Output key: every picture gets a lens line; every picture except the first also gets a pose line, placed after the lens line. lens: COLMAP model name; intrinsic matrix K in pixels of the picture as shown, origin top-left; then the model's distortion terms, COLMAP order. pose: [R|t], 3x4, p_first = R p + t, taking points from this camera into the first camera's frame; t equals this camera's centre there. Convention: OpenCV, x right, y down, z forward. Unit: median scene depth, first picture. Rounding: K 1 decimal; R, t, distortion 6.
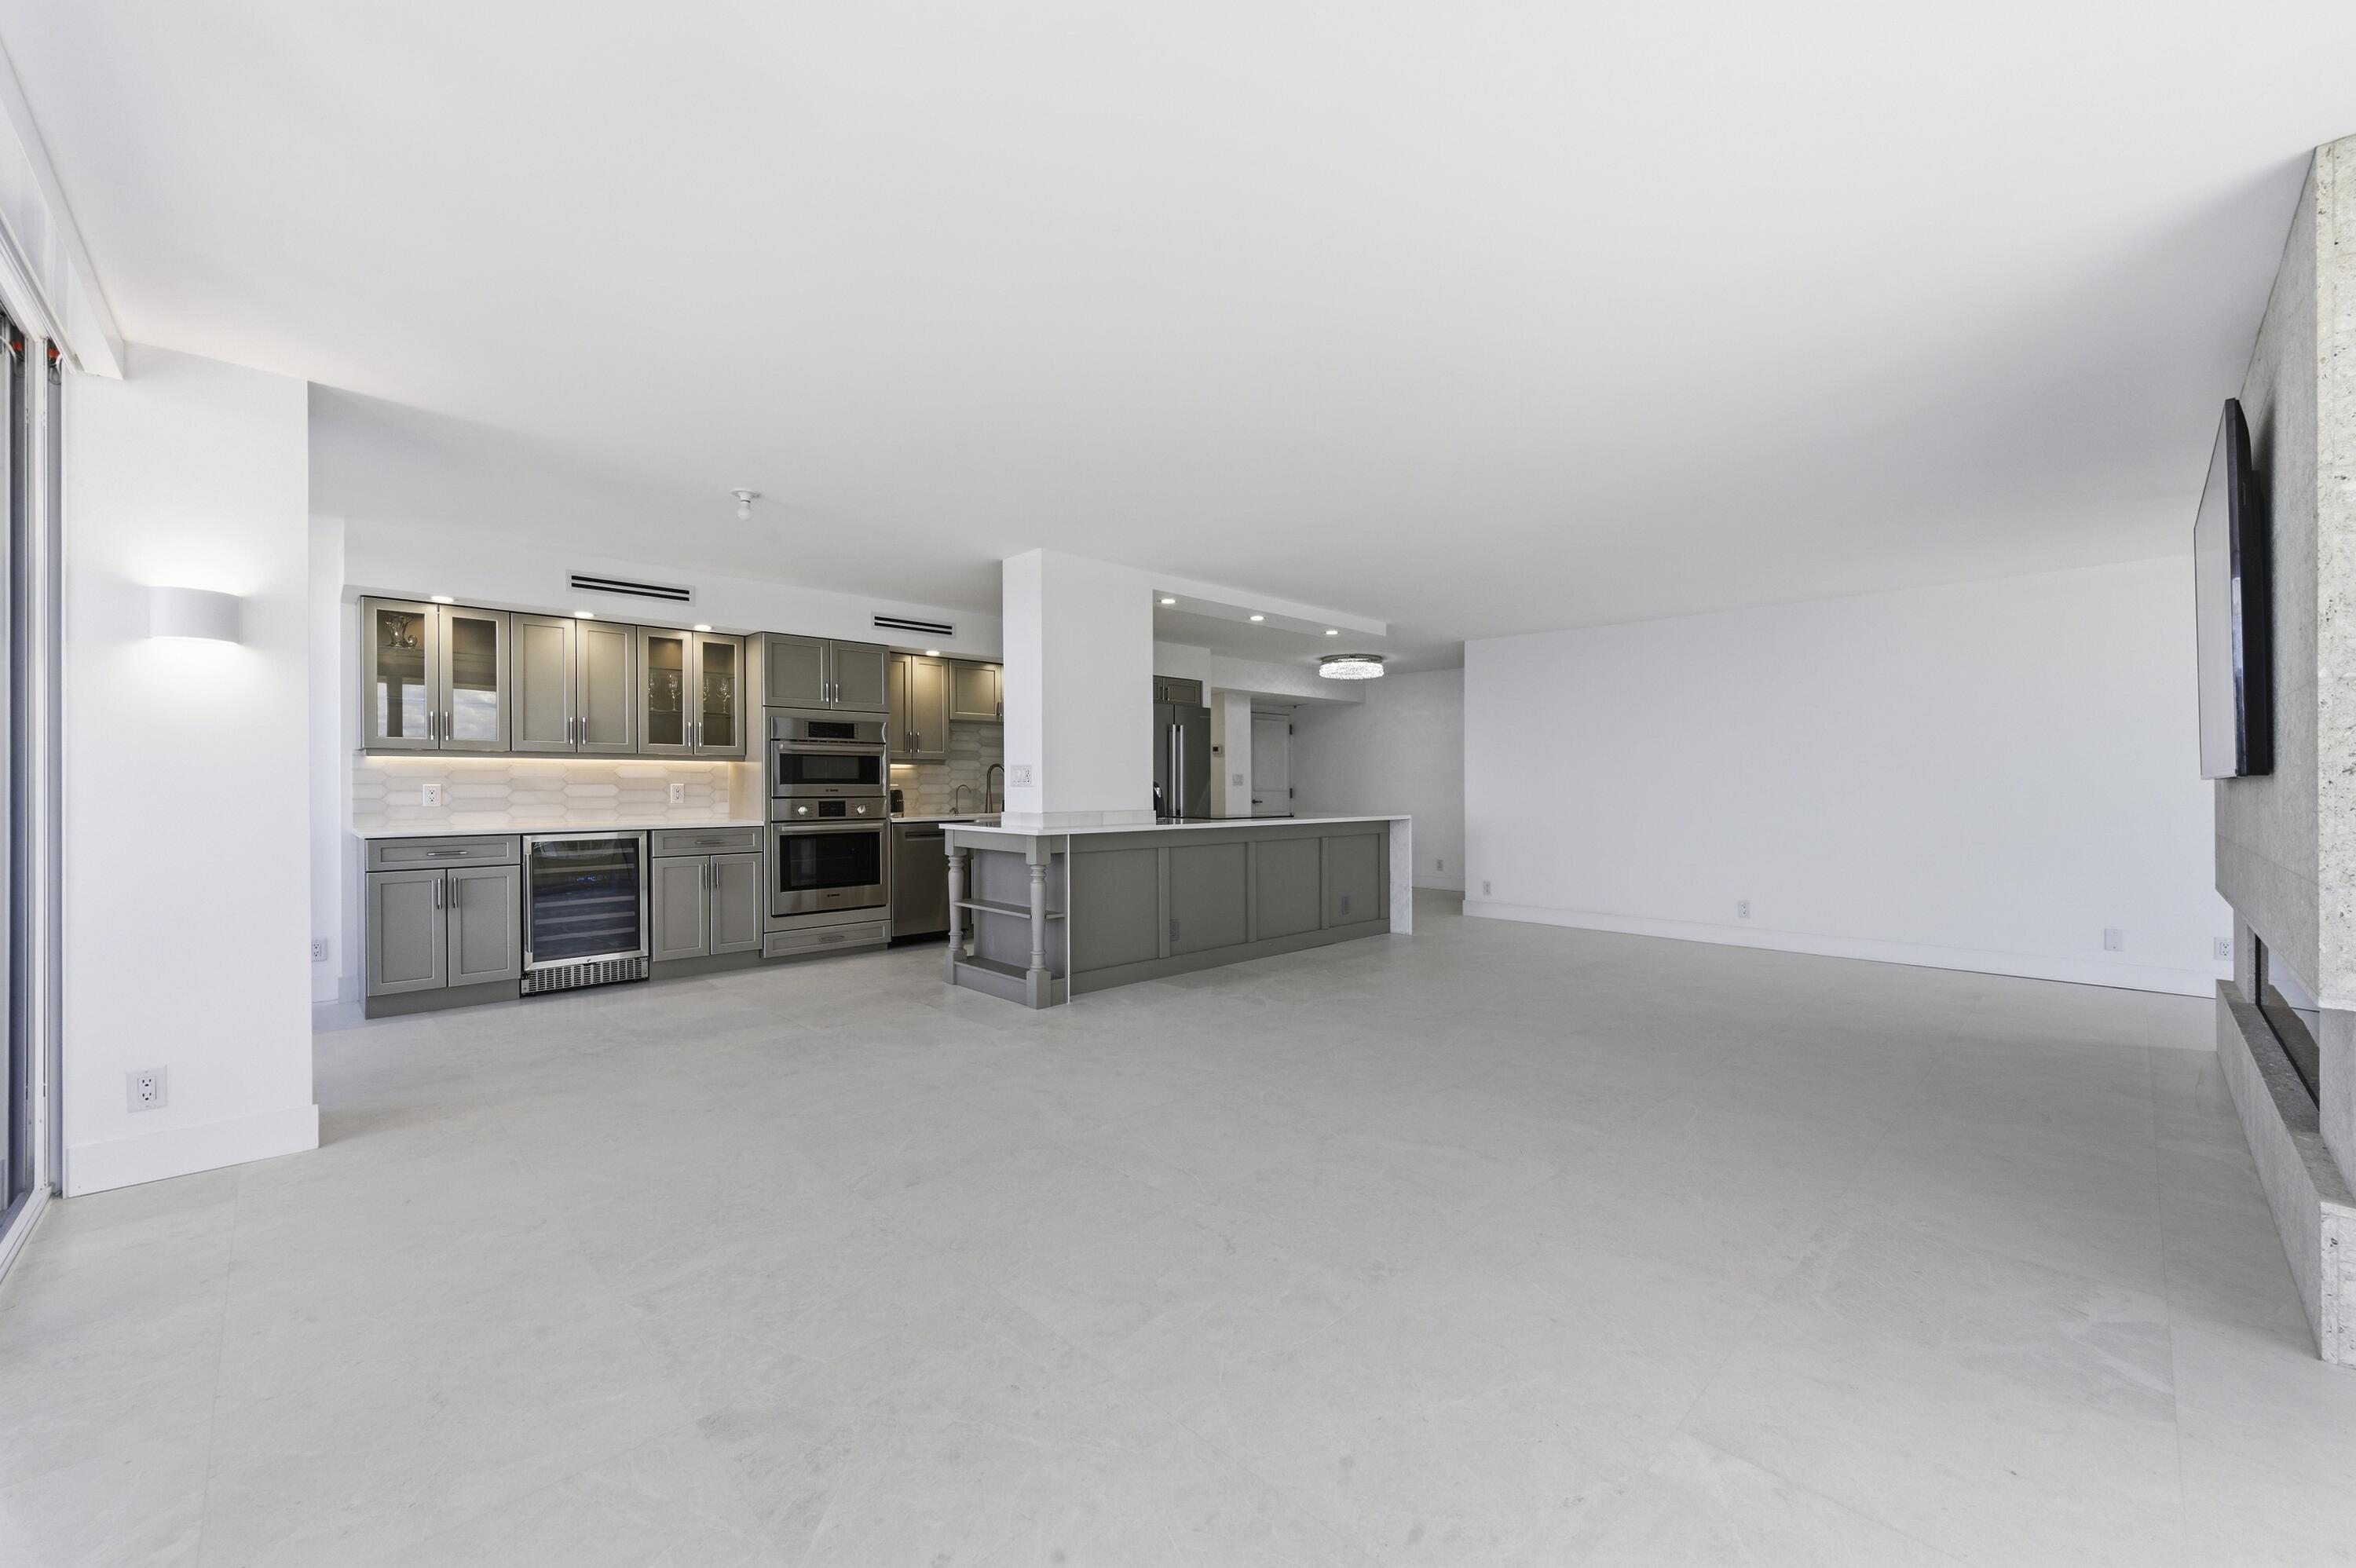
lens RADIAL K [[920.4, 0, 1181.4], [0, 920.4, 787.7], [0, 0, 1]] dist [0.002985, -0.000074]
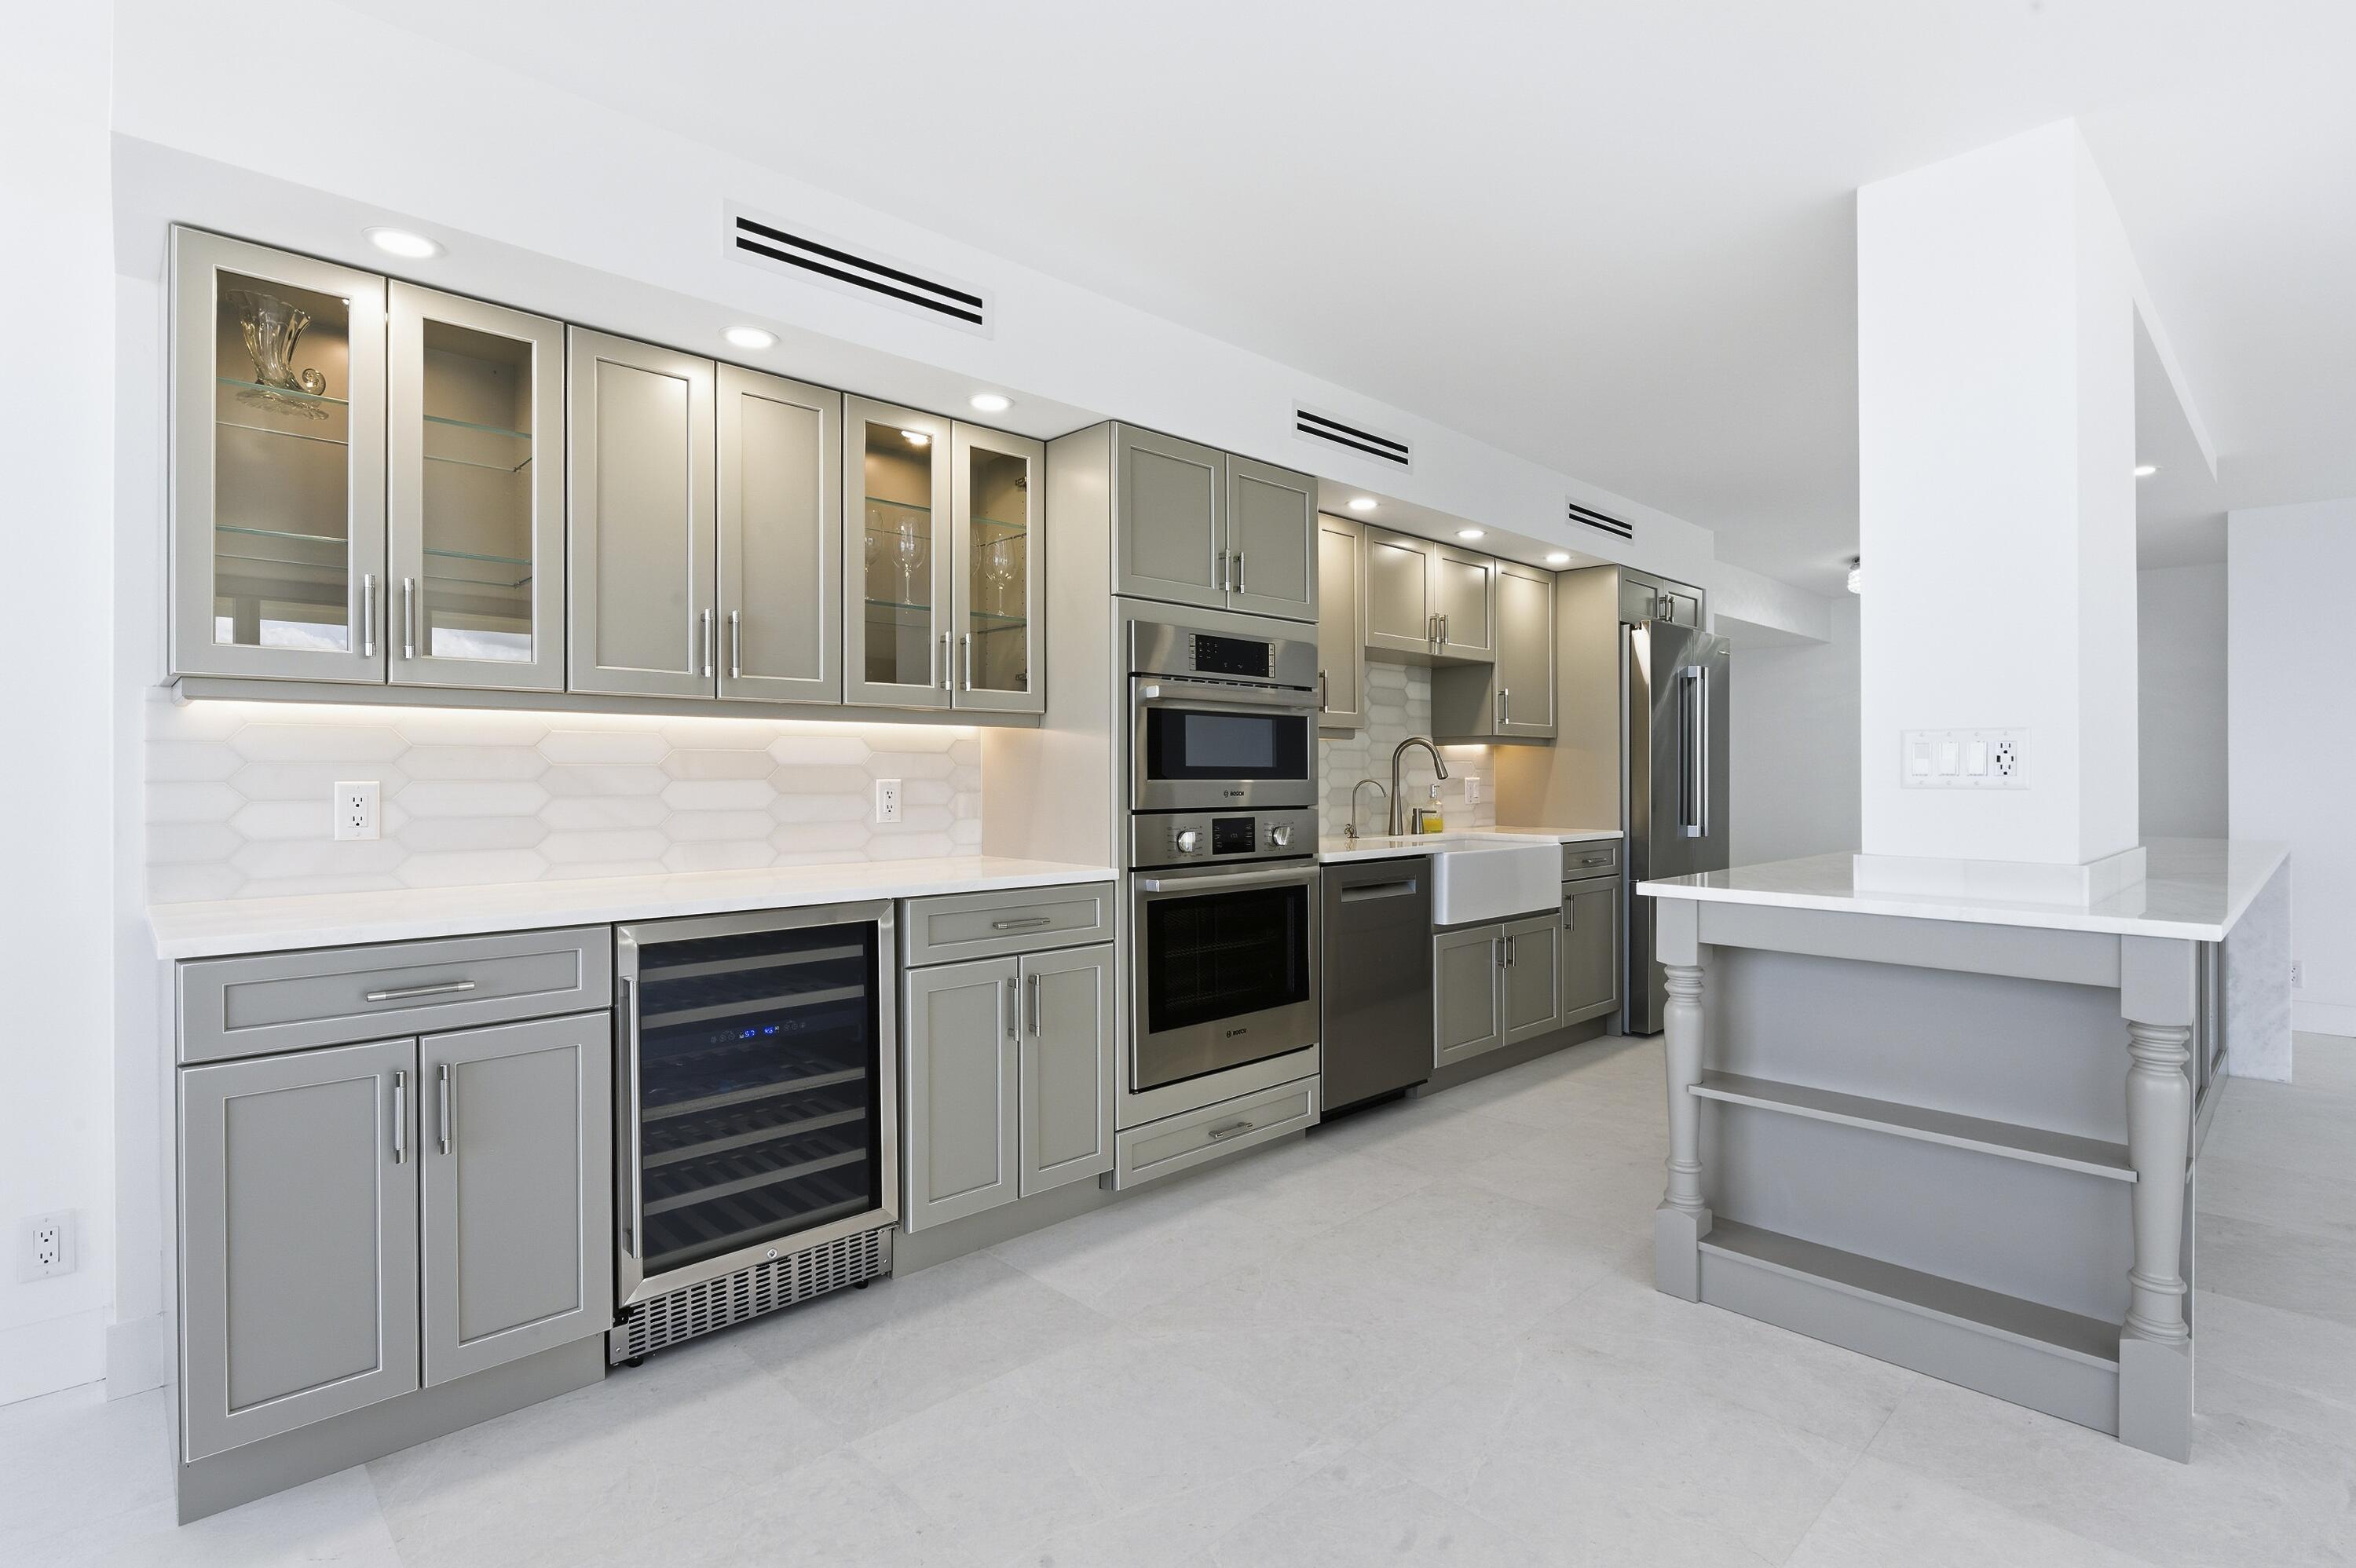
lens RADIAL K [[1132.5, 0, 1186.3], [0, 1132.5, 775.0], [0, 0, 1]] dist [-0.005295, -0.000137]
pose [[0.999986, 0.000466, -0.005271, -0.451489], [-0.000486, 0.999993, -0.003779, -0.004448], [0.005269, 0.003782, 0.999979, 0.517382]]
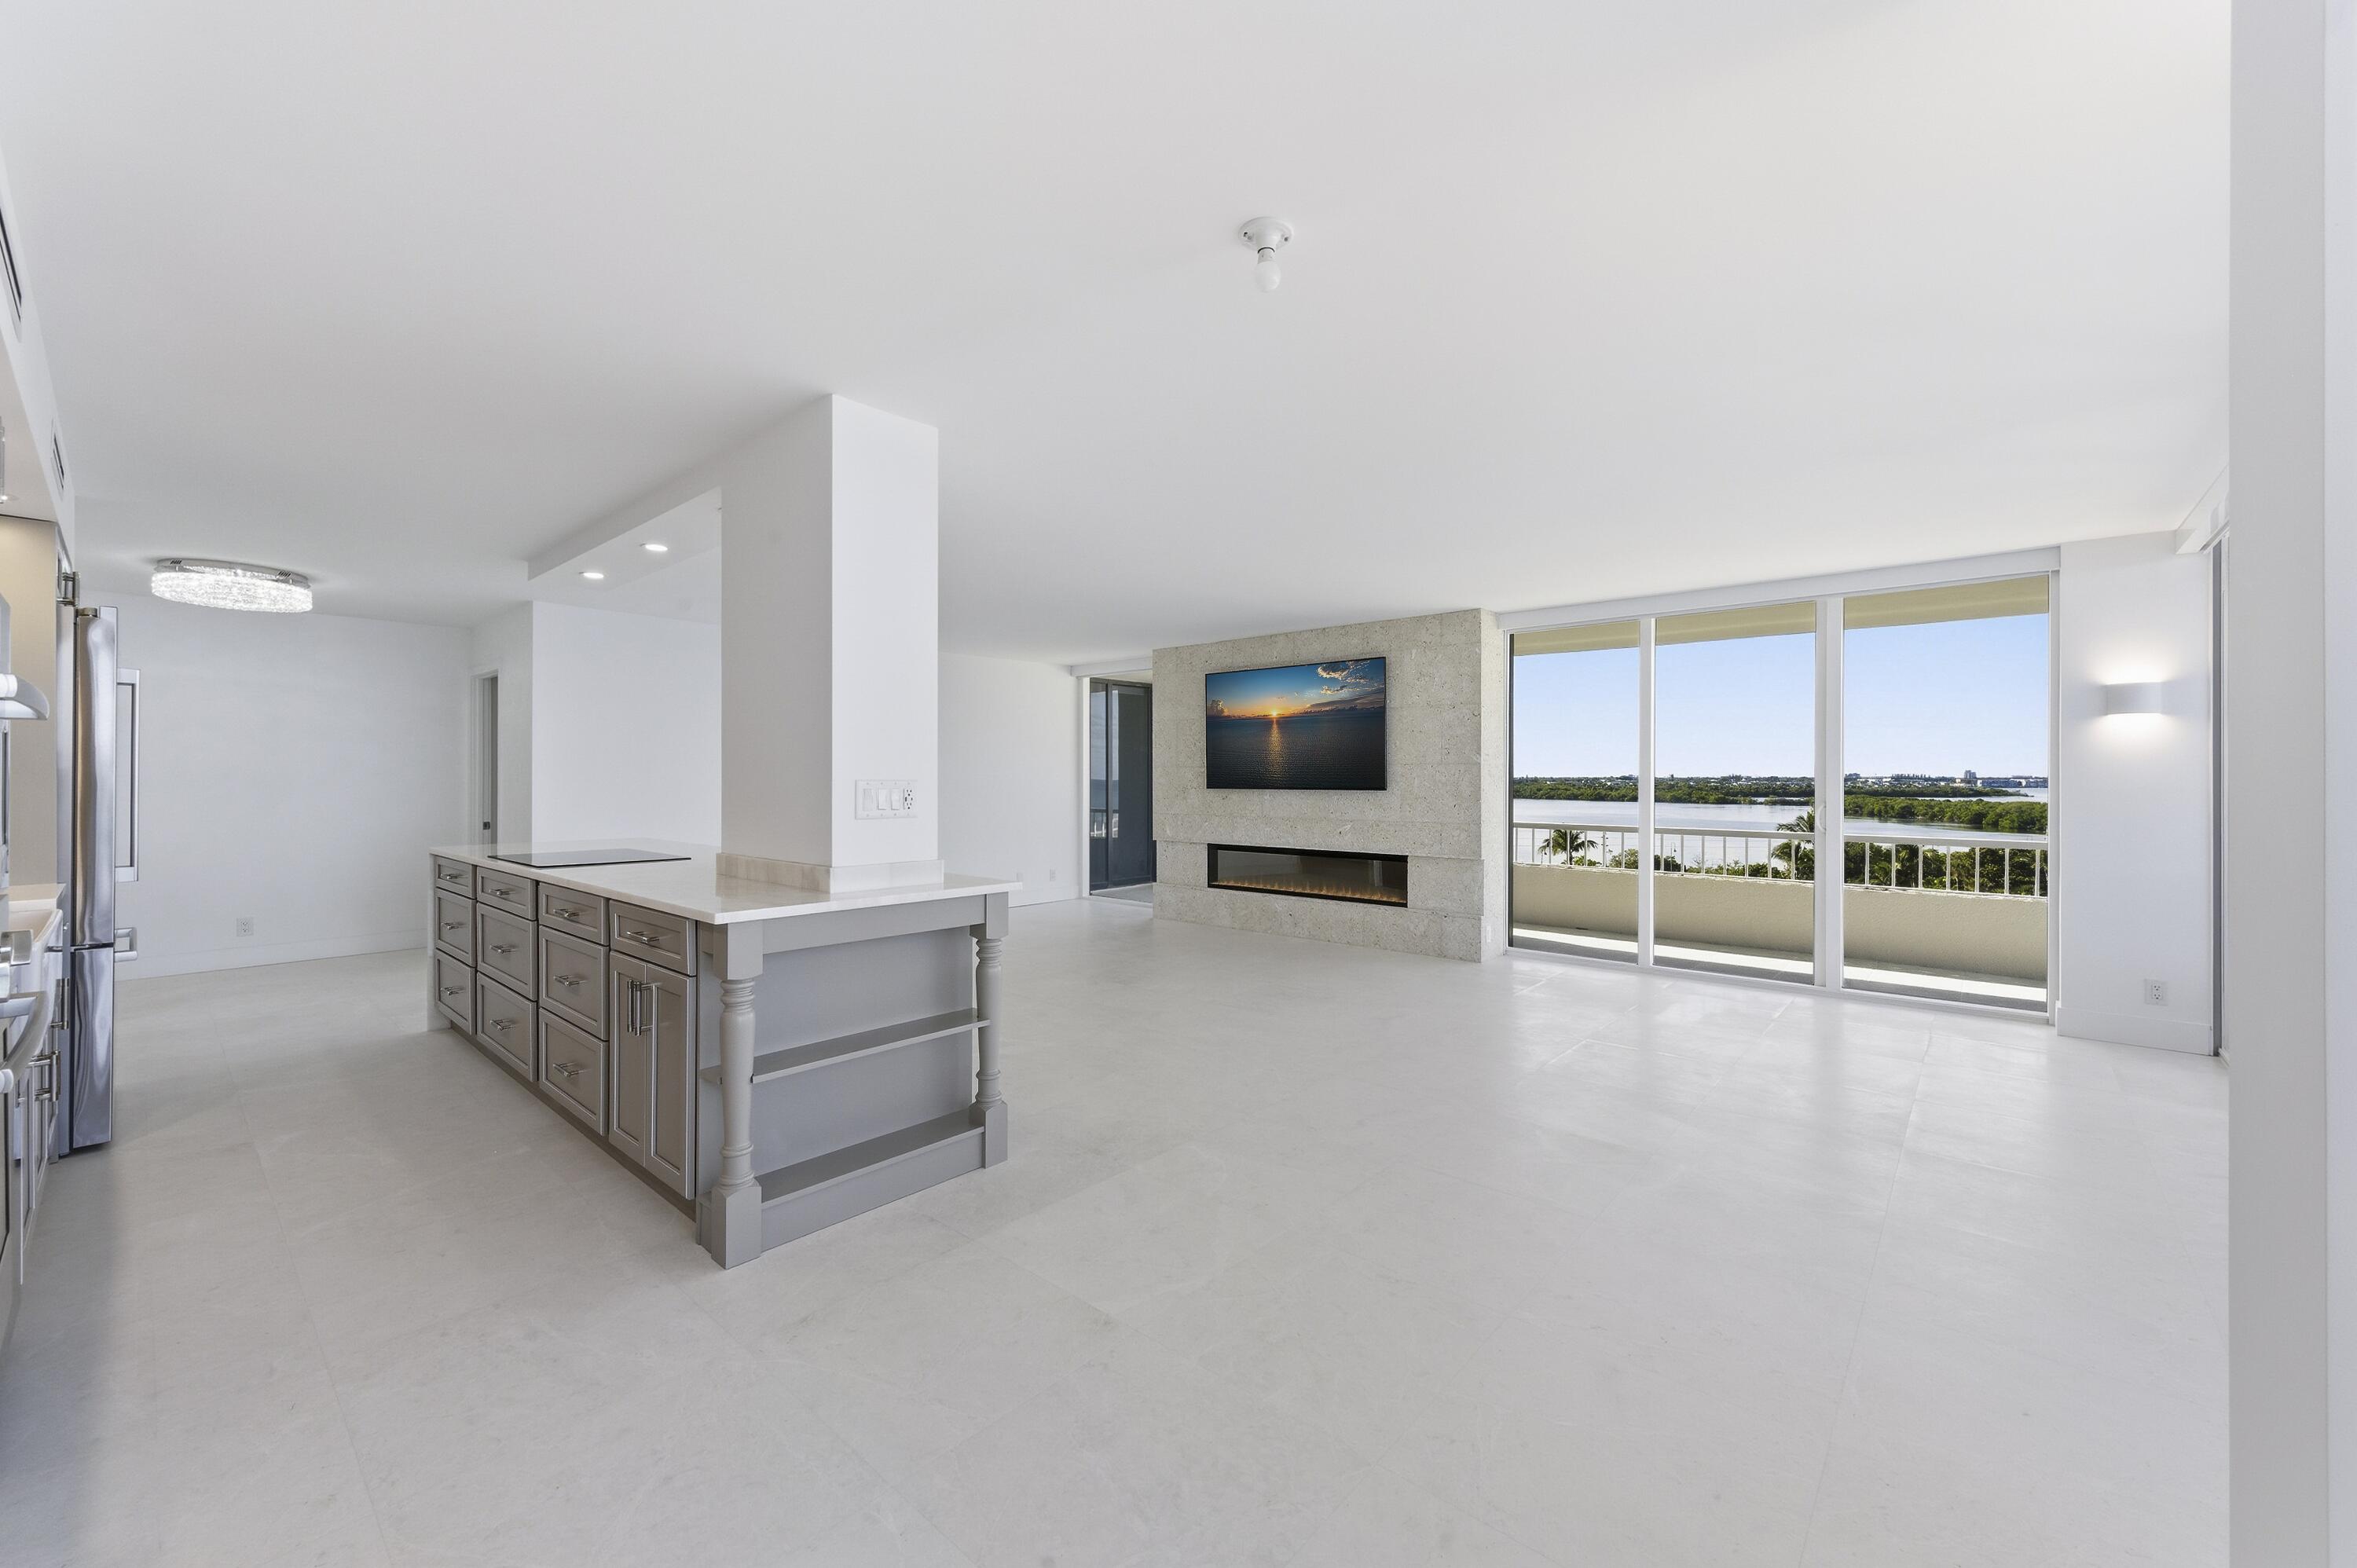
lens RADIAL K [[920.8, 0, 1181.9], [0, 920.8, 787.7], [0, 0, 1]] dist [0.002985, -0.000074]
pose [[-0.083817, -0.013138, 0.996395, -0.711549], [-0.000596, 0.999914, 0.013135, -0.025825], [-0.996481, 0.000507, -0.083818, 0.816260]]
